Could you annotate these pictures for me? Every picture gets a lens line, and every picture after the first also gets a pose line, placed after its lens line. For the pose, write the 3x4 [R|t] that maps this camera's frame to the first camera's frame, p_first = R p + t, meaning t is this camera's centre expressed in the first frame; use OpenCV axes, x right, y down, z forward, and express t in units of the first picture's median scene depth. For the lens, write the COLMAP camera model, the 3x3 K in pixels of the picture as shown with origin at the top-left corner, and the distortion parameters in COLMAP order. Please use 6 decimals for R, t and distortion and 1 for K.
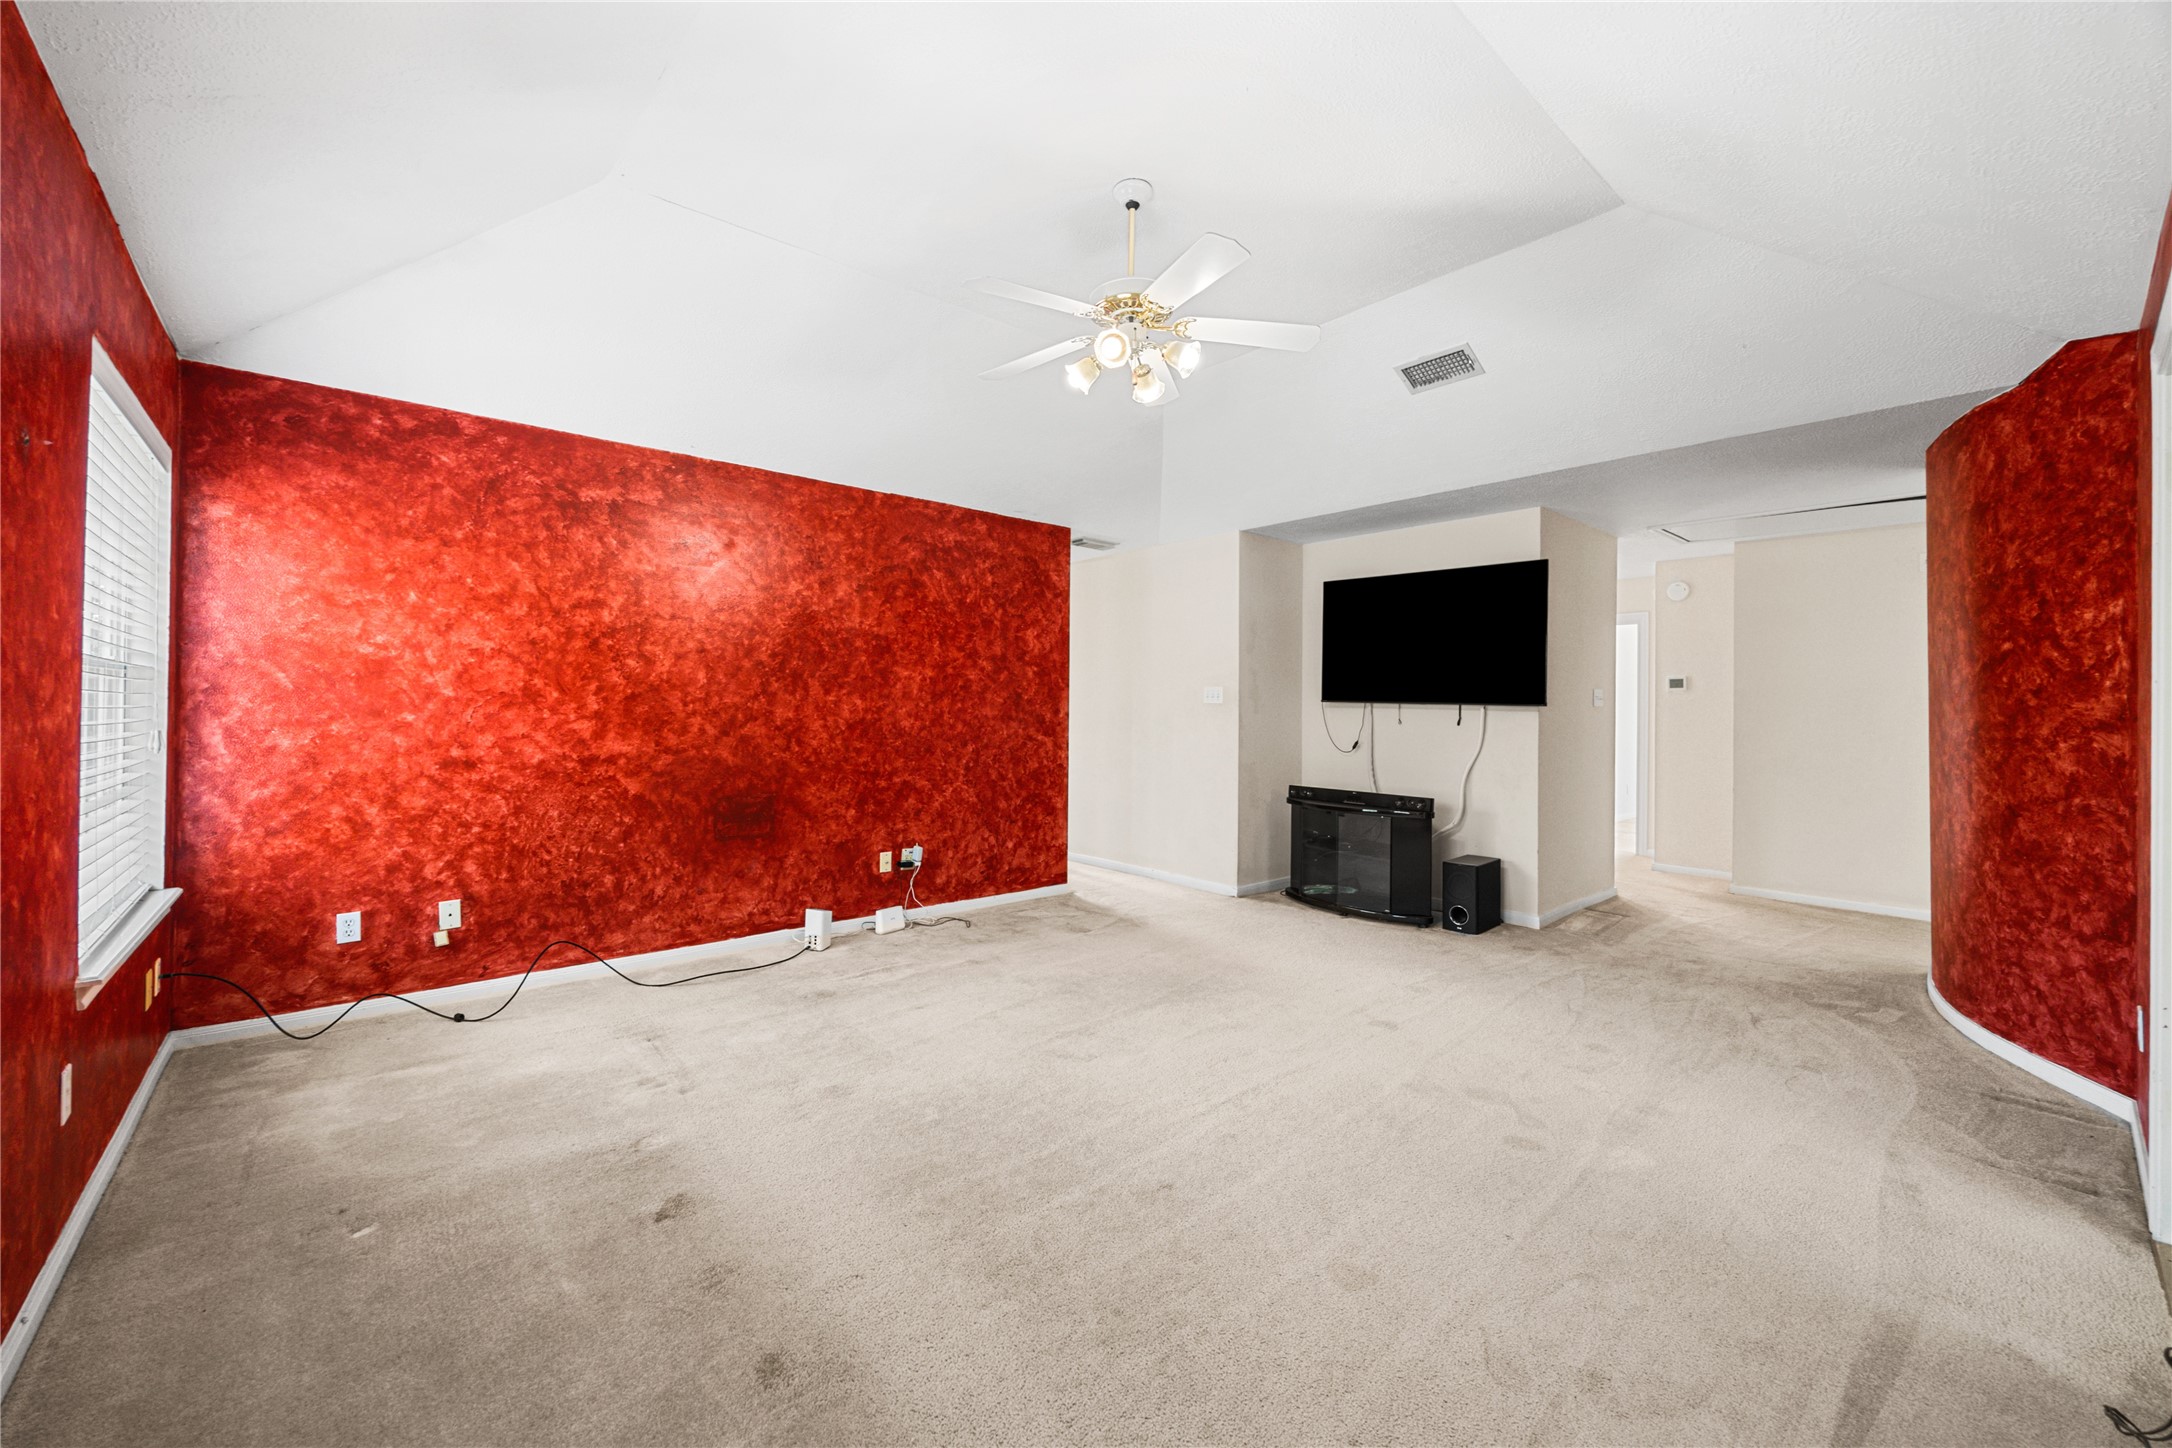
lens RADIAL K [[827.3, 0, 1083.2], [0, 827.3, 709.0], [0, 0, 1]] dist [-0.001699, 0.000728]
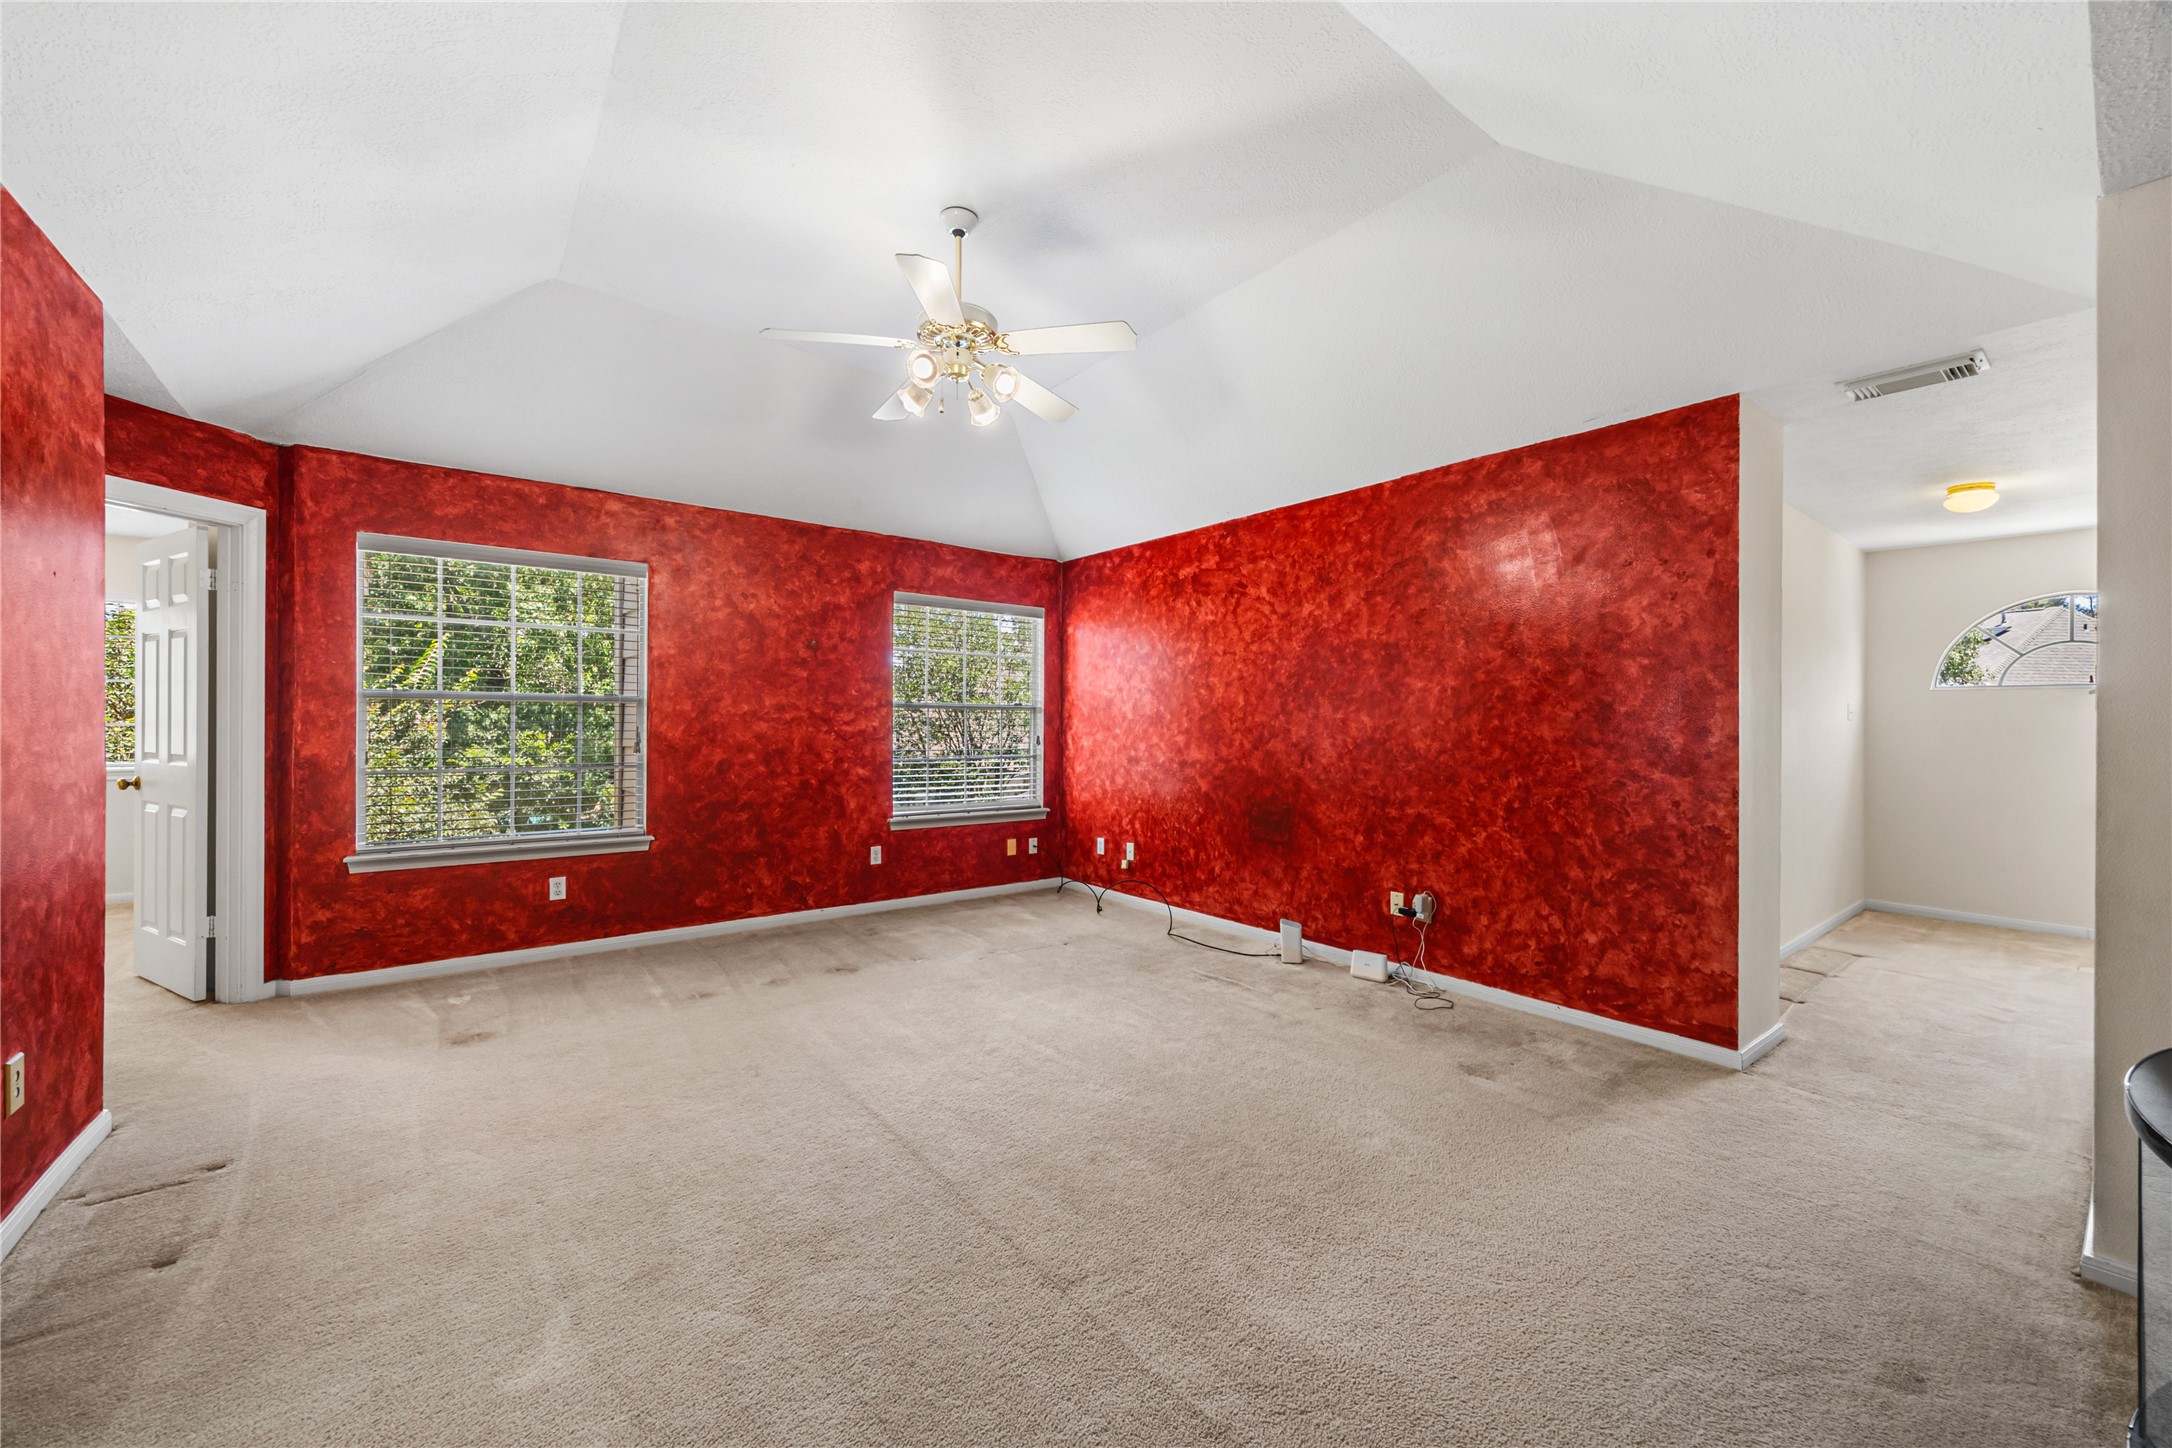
lens RADIAL K [[827.3, 0, 1083.9], [0, 827.3, 726.7], [0, 0, 1]] dist [-0.001699, 0.000728]
pose [[-0.040086, -0.003071, -0.999192, 0.670385], [-0.006900, 0.999972, -0.002796, 0.004346], [0.999172, 0.006782, -0.040106, 0.738467]]
